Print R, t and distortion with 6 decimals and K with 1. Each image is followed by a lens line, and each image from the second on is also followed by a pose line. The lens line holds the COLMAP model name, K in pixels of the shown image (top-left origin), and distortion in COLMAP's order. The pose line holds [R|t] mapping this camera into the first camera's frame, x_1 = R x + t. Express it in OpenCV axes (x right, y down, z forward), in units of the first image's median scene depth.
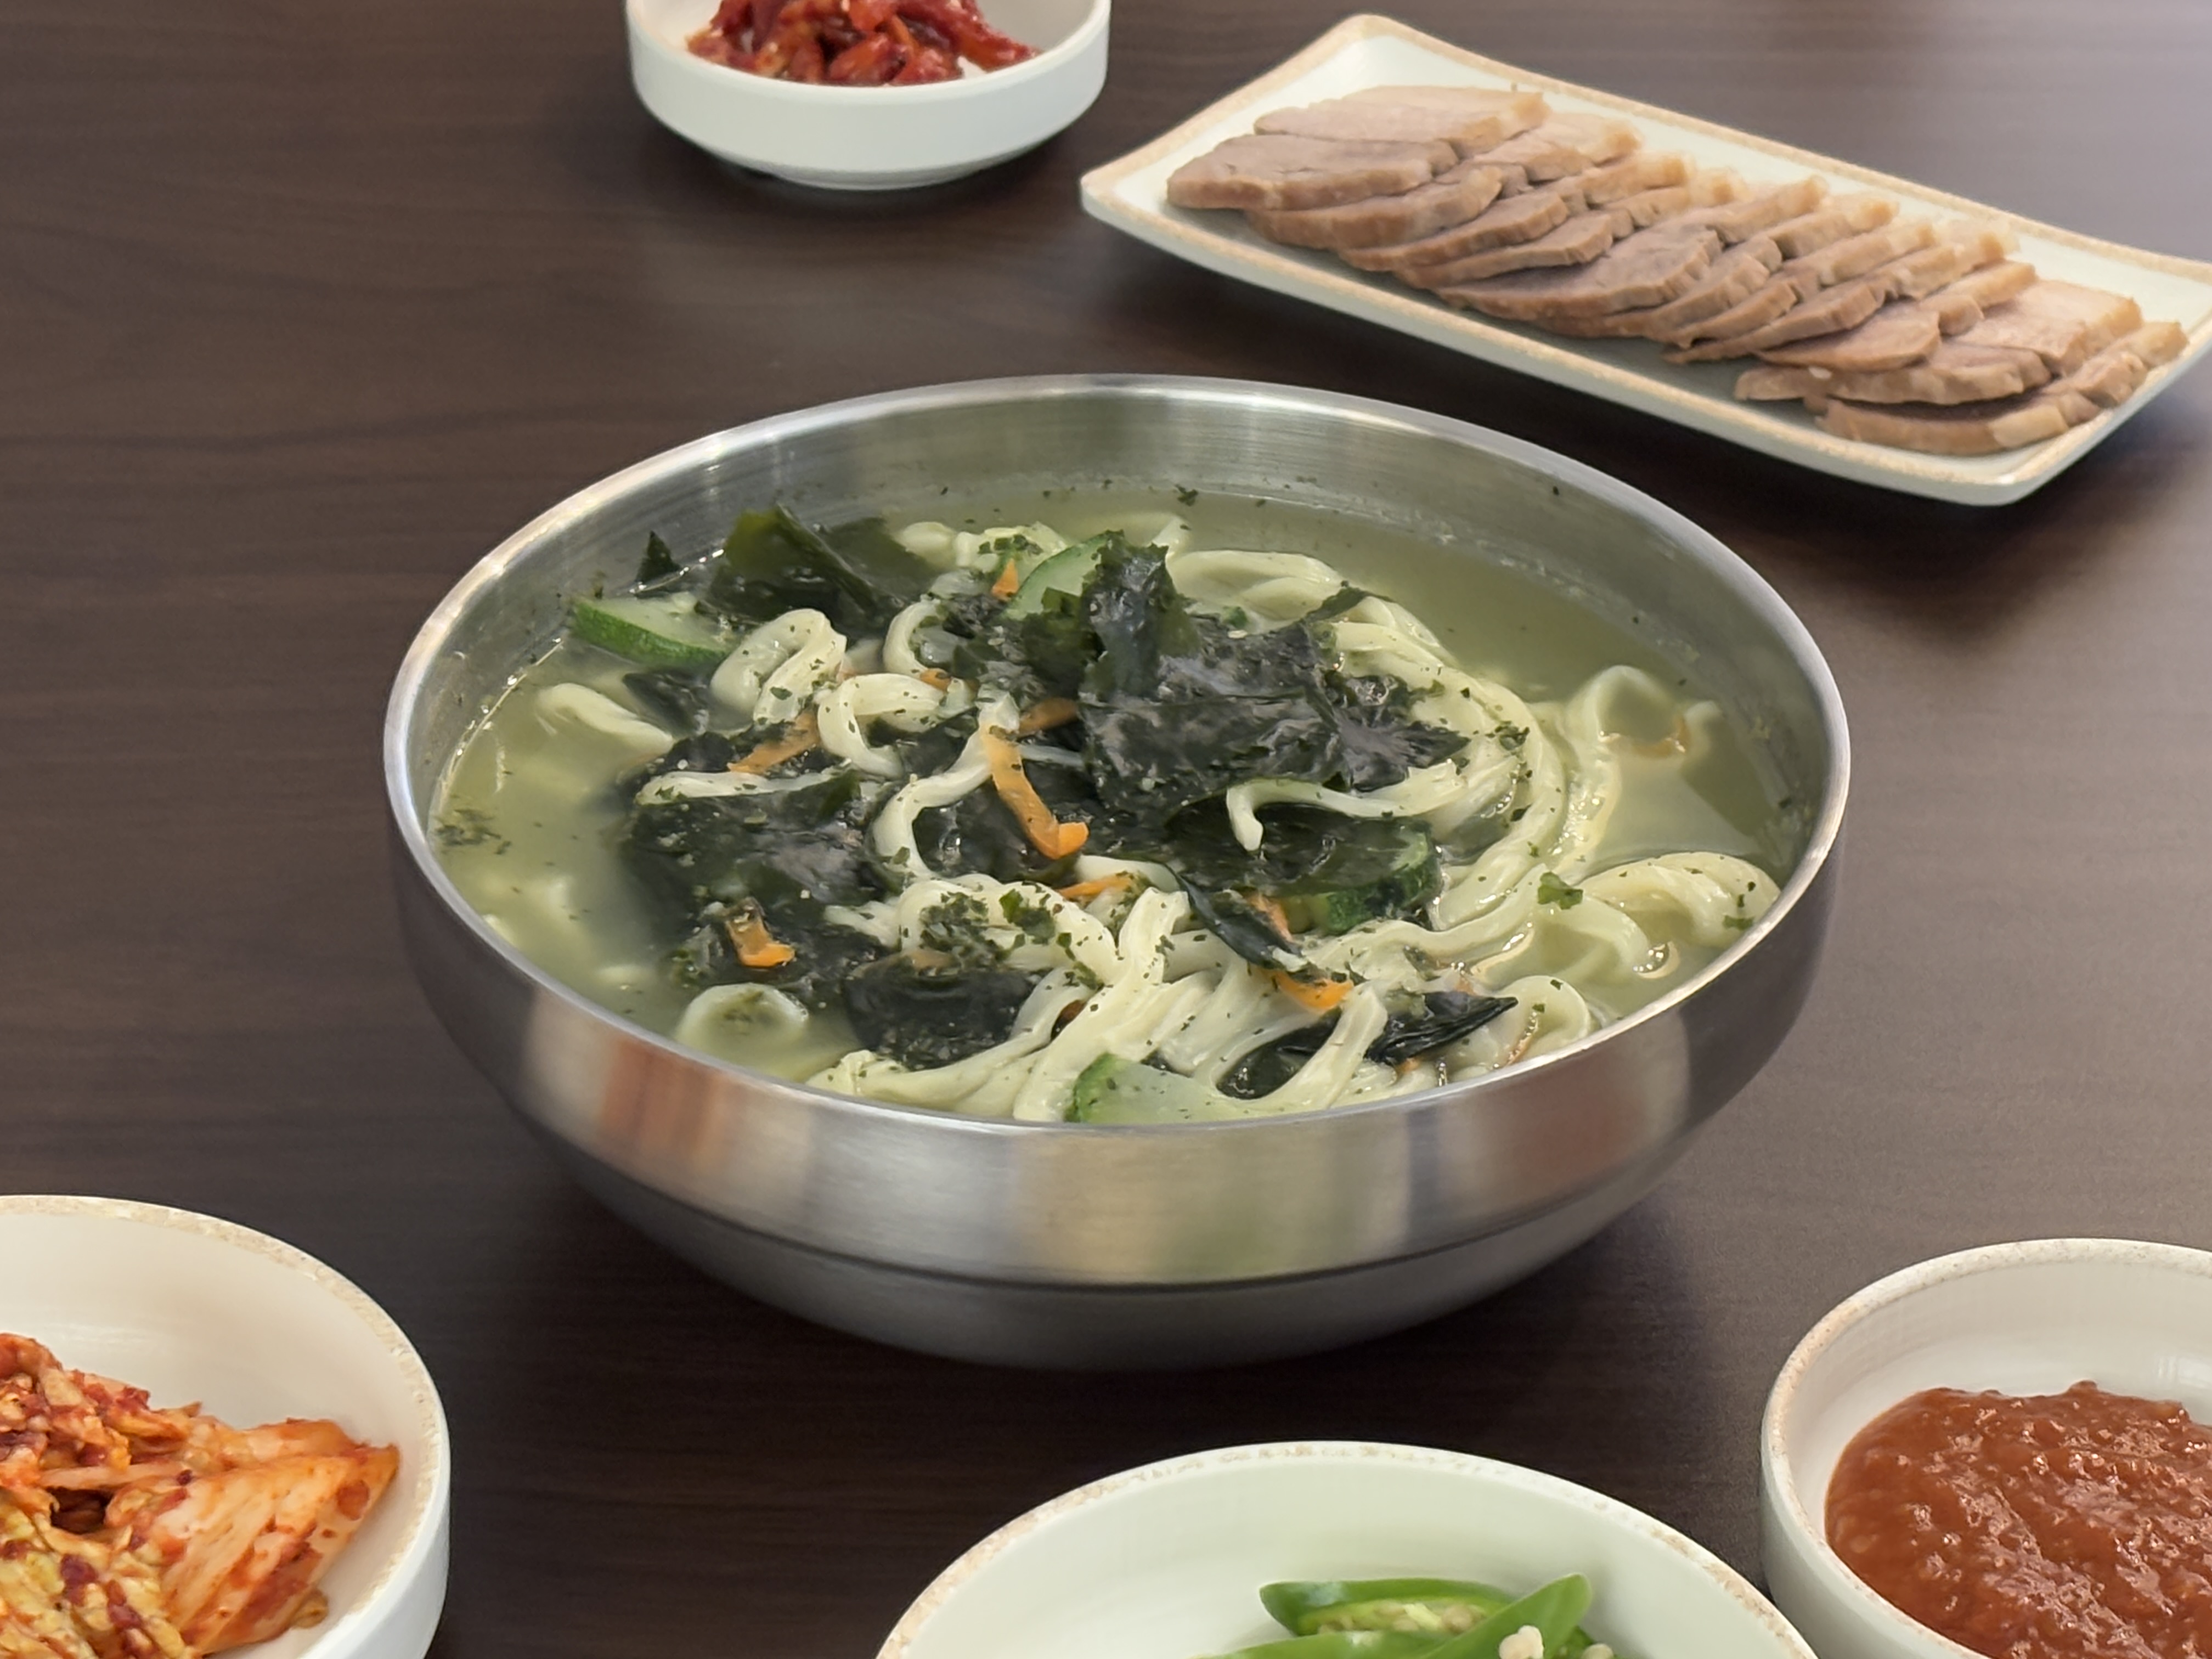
lens RADIAL K [[5358.9, 0, 1114.0], [0, 5358.9, 834.2], [0, 0, 1]] dist [0.122229, 0.000000]
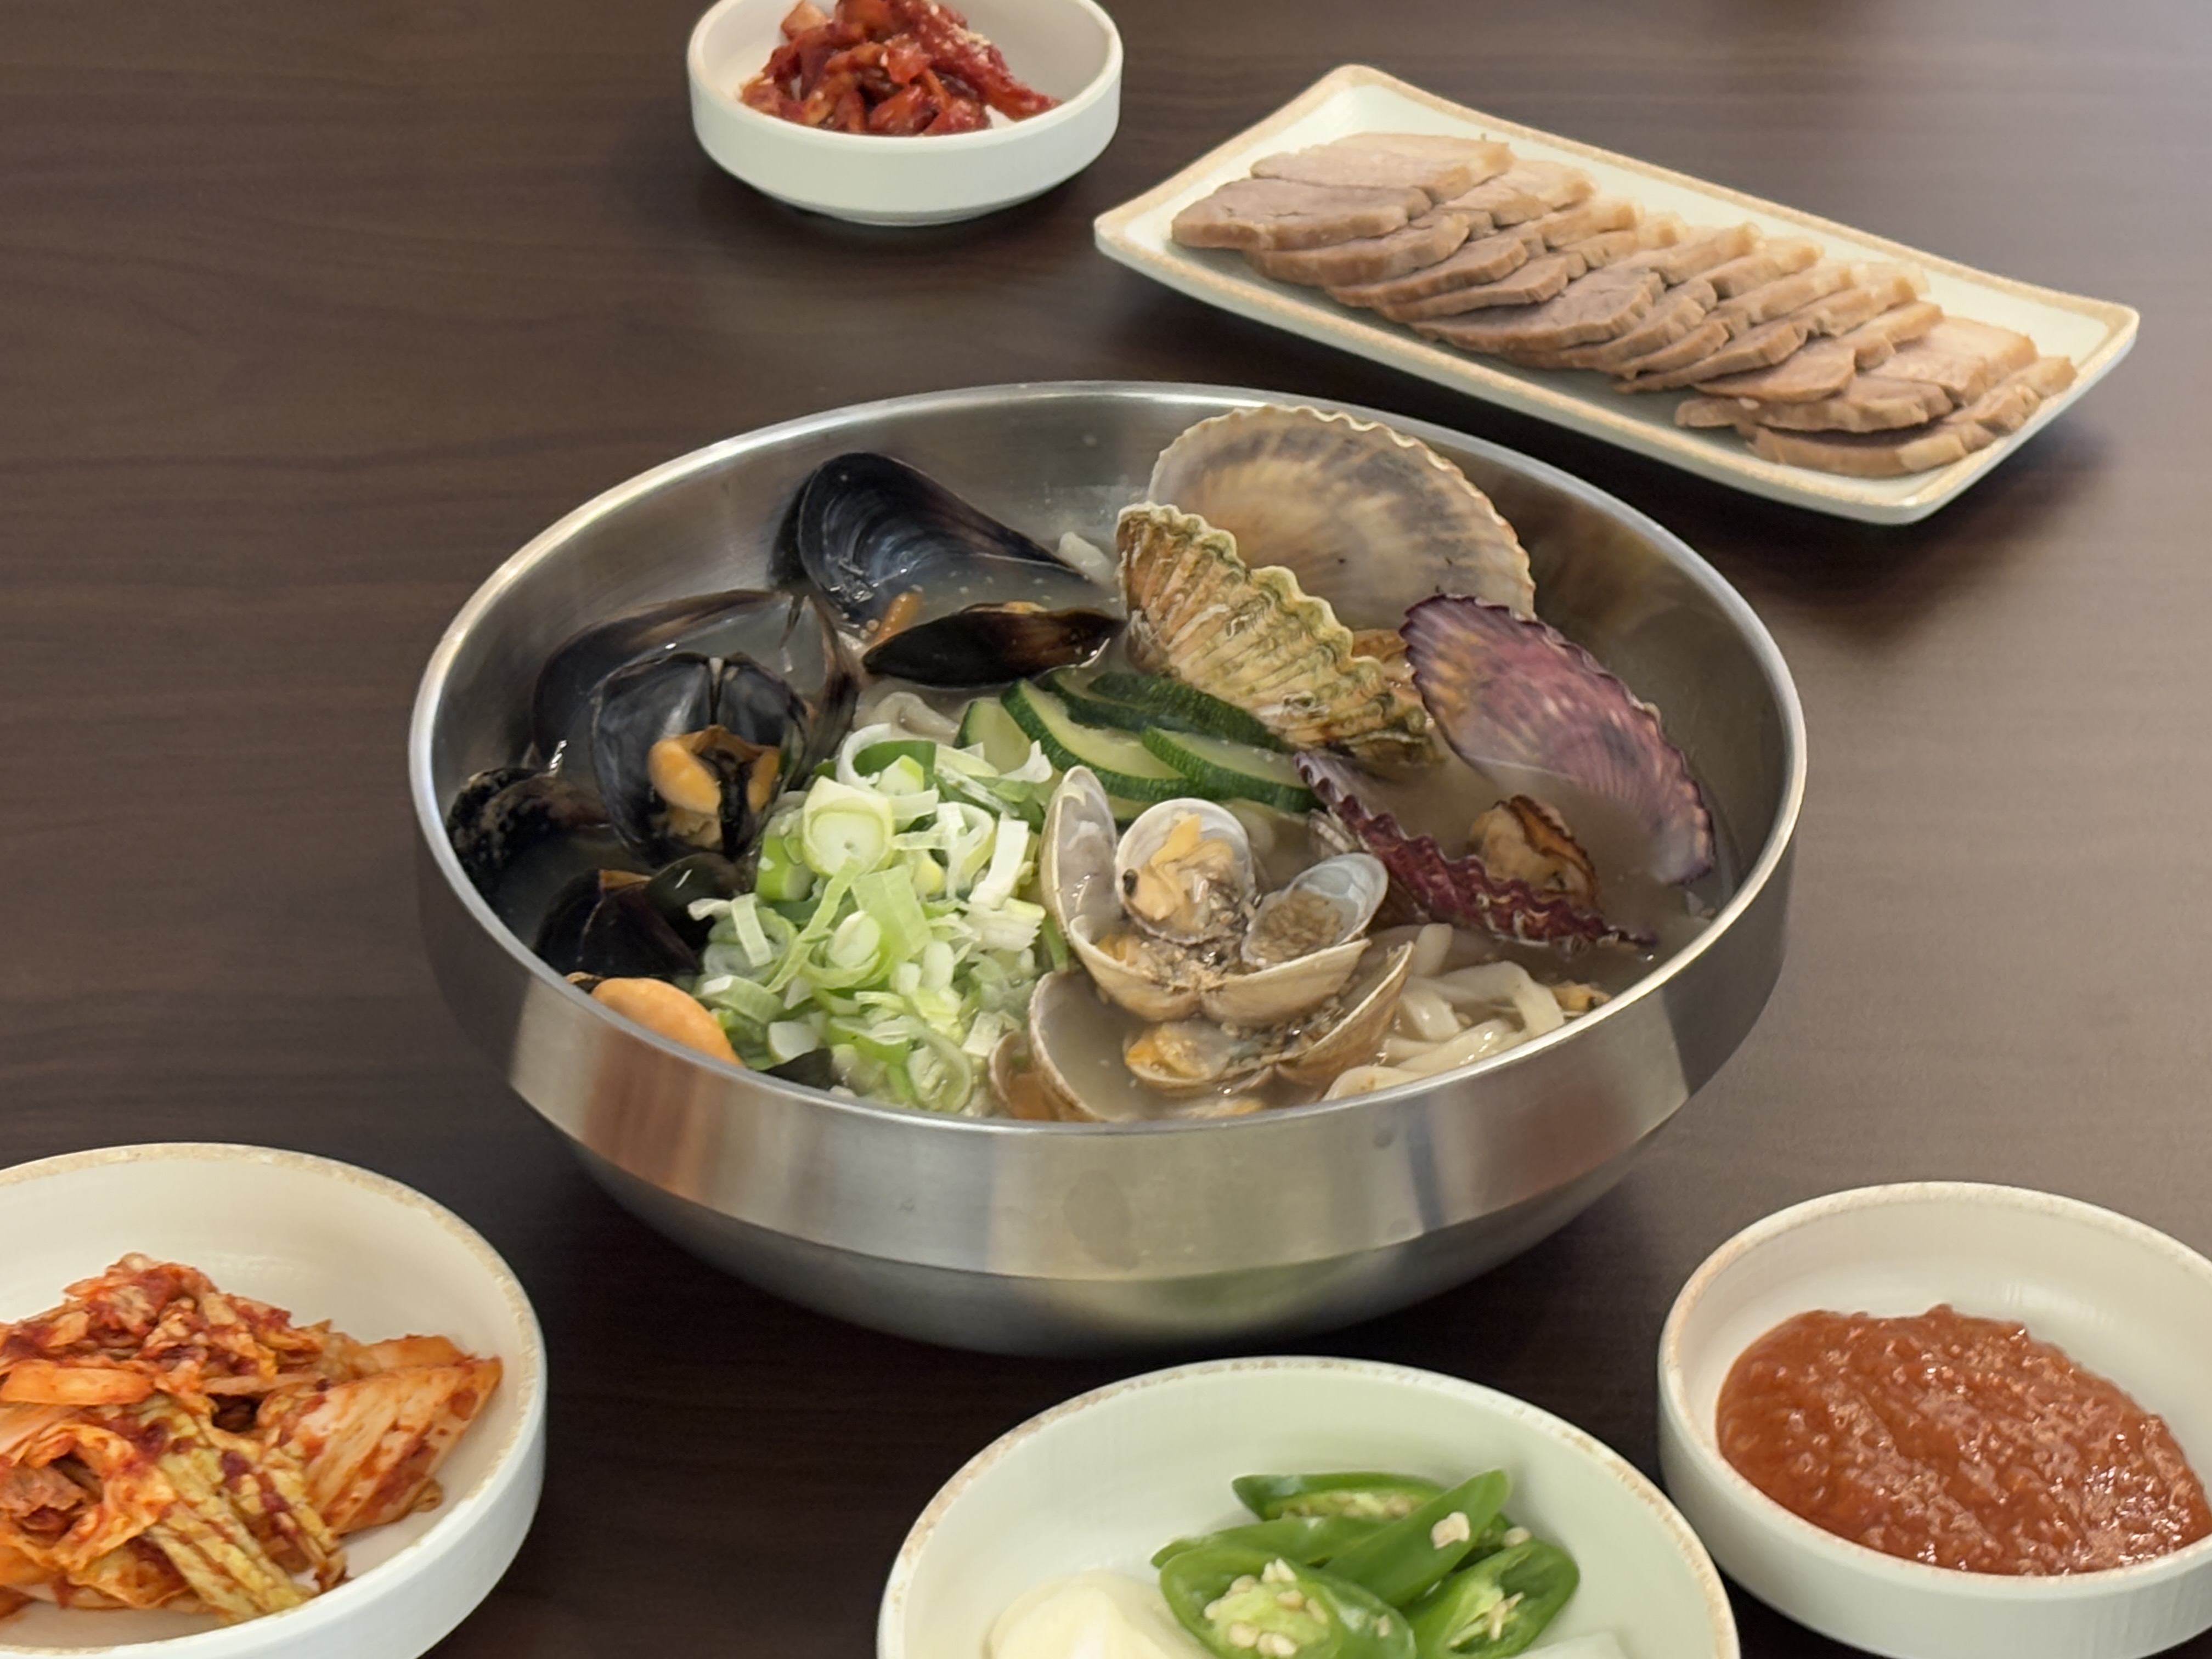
lens RADIAL K [[5358.9, 0, 1111.6], [0, 5358.9, 824.9], [0, 0, 1]] dist [0.122229, 0.000000]
pose [[0.999957, 0.000519, -0.009272, 0.010879], [-0.000342, 0.999818, 0.019059, -0.024578], [0.009280, -0.019055, 0.999775, -0.166295]]
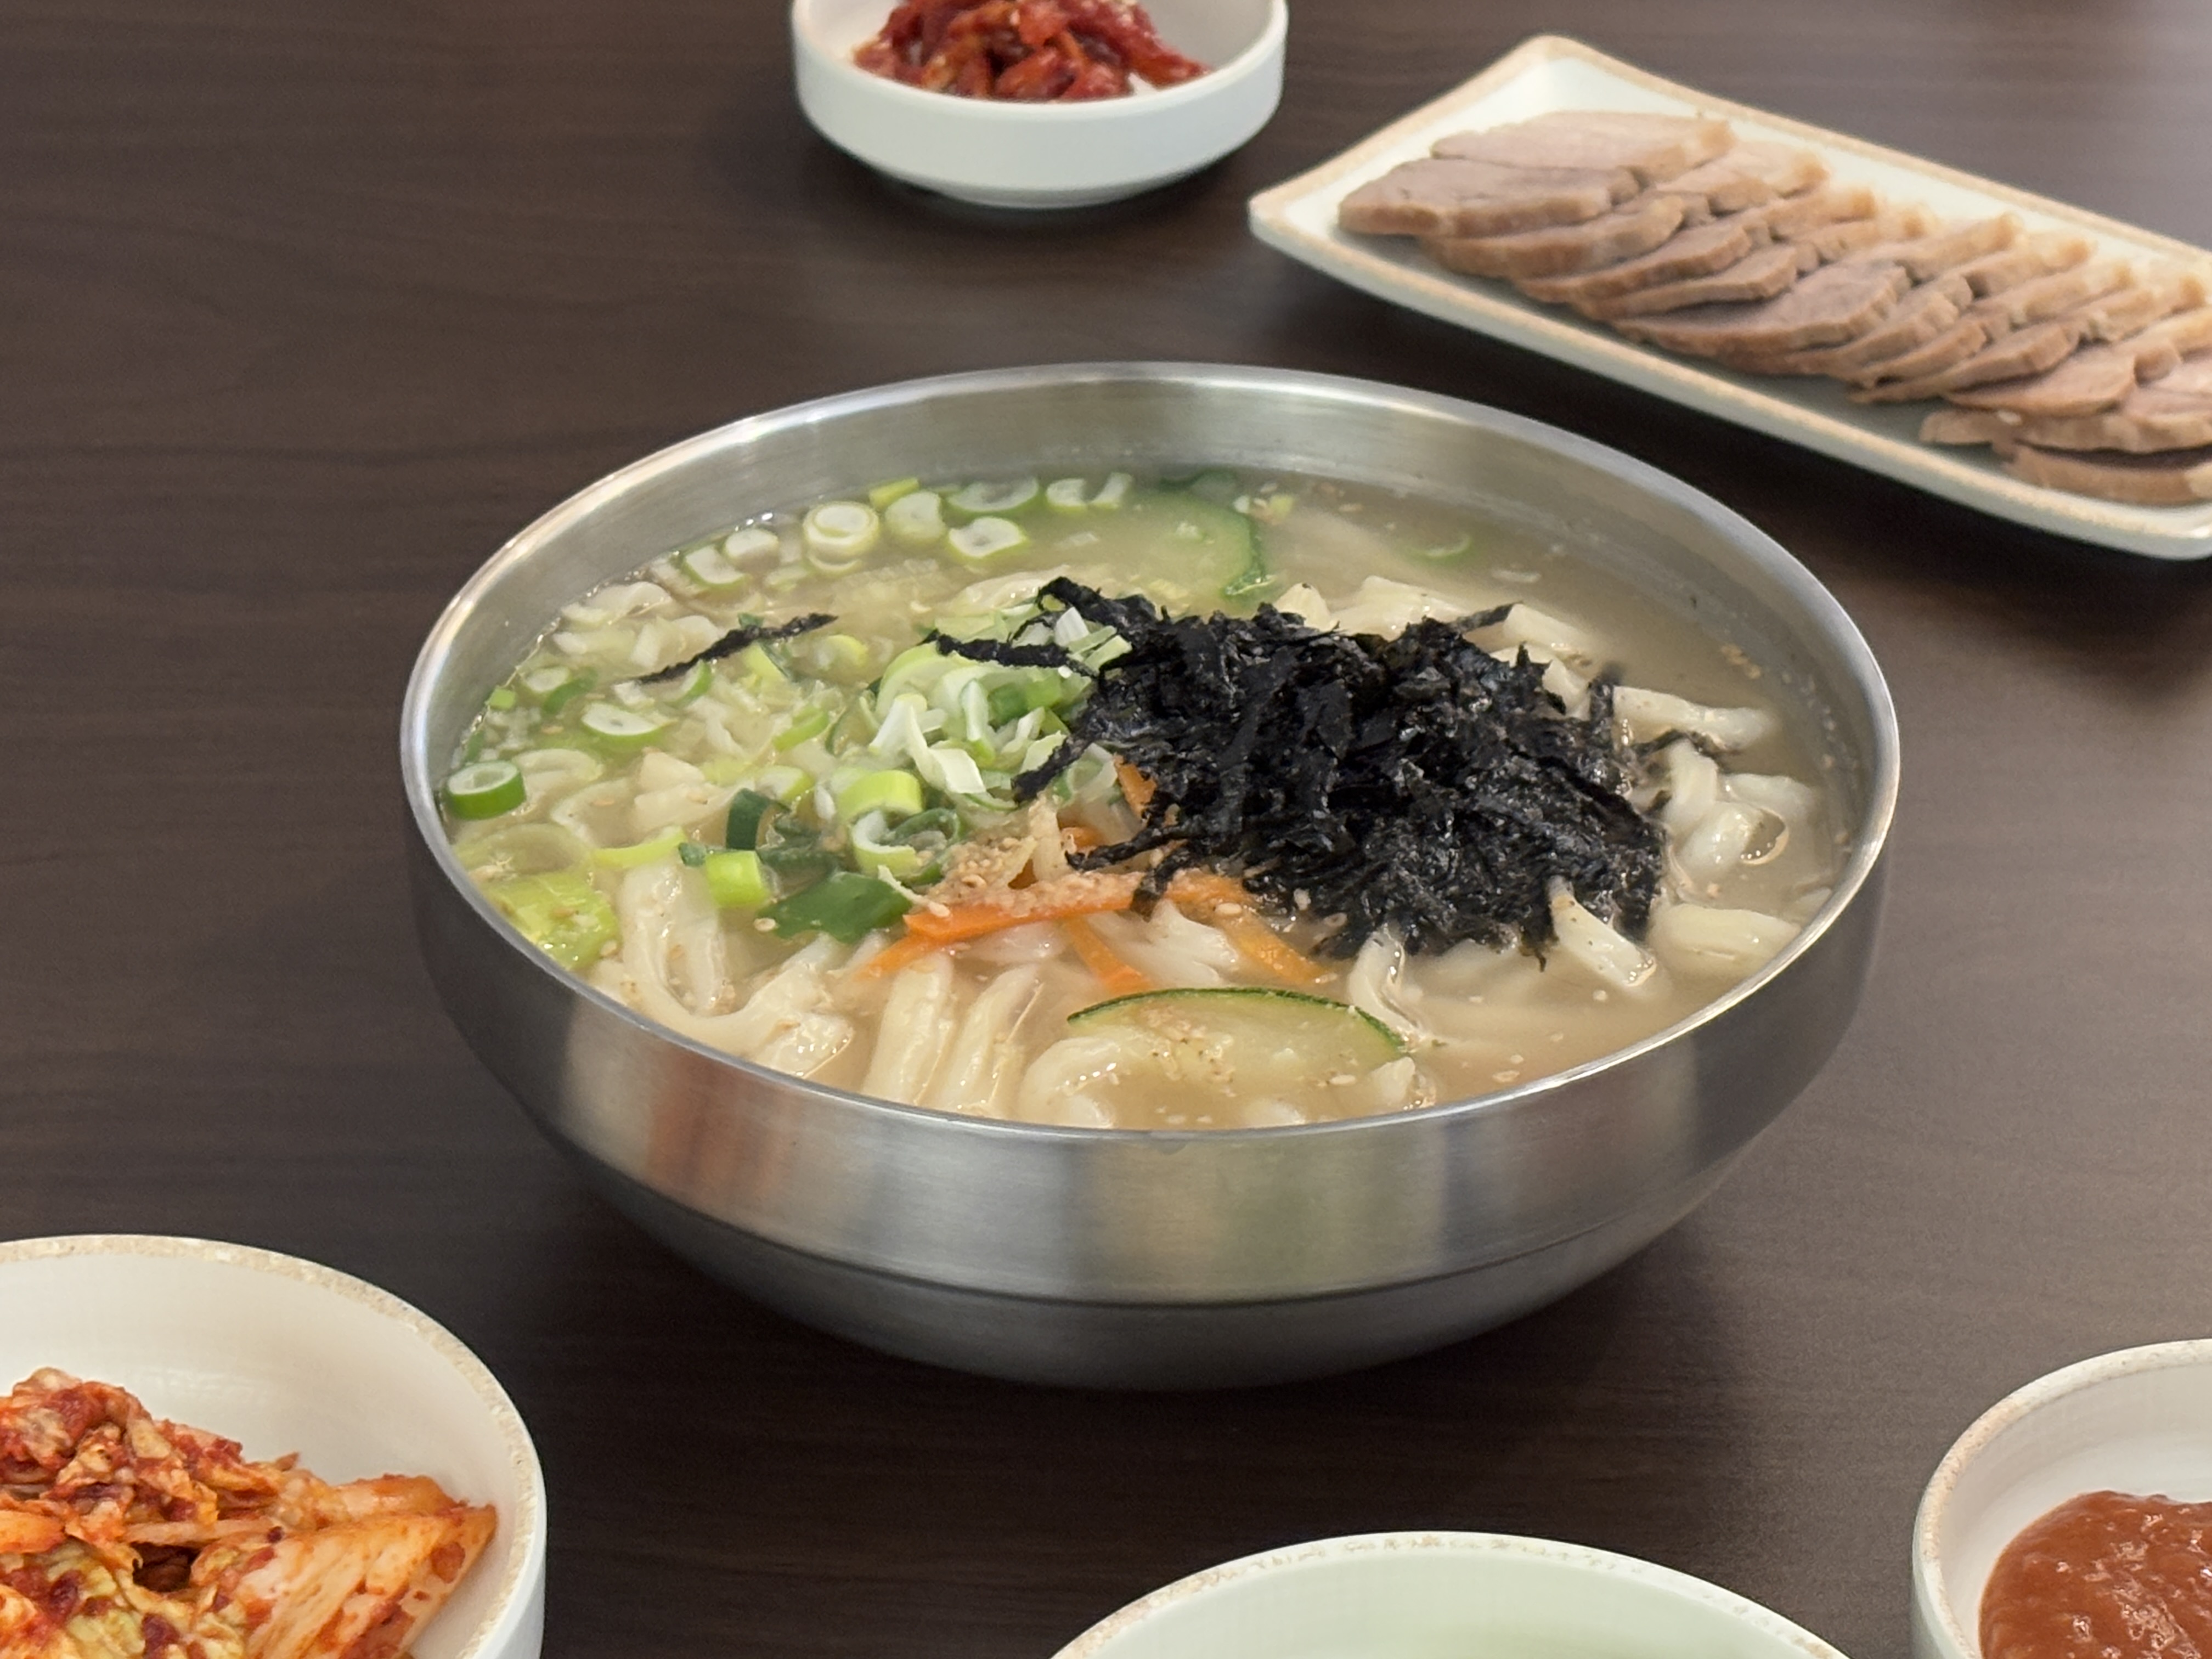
lens RADIAL K [[5358.9, 0, 1089.8], [0, 5358.9, 830.4], [0, 0, 1]] dist [0.122229, 0.000000]
pose [[0.998892, 0.022809, -0.041163, 0.010374], [-0.022851, 0.999739, -0.000538, -0.009509], [0.041140, 0.001478, 0.999152, 0.036627]]
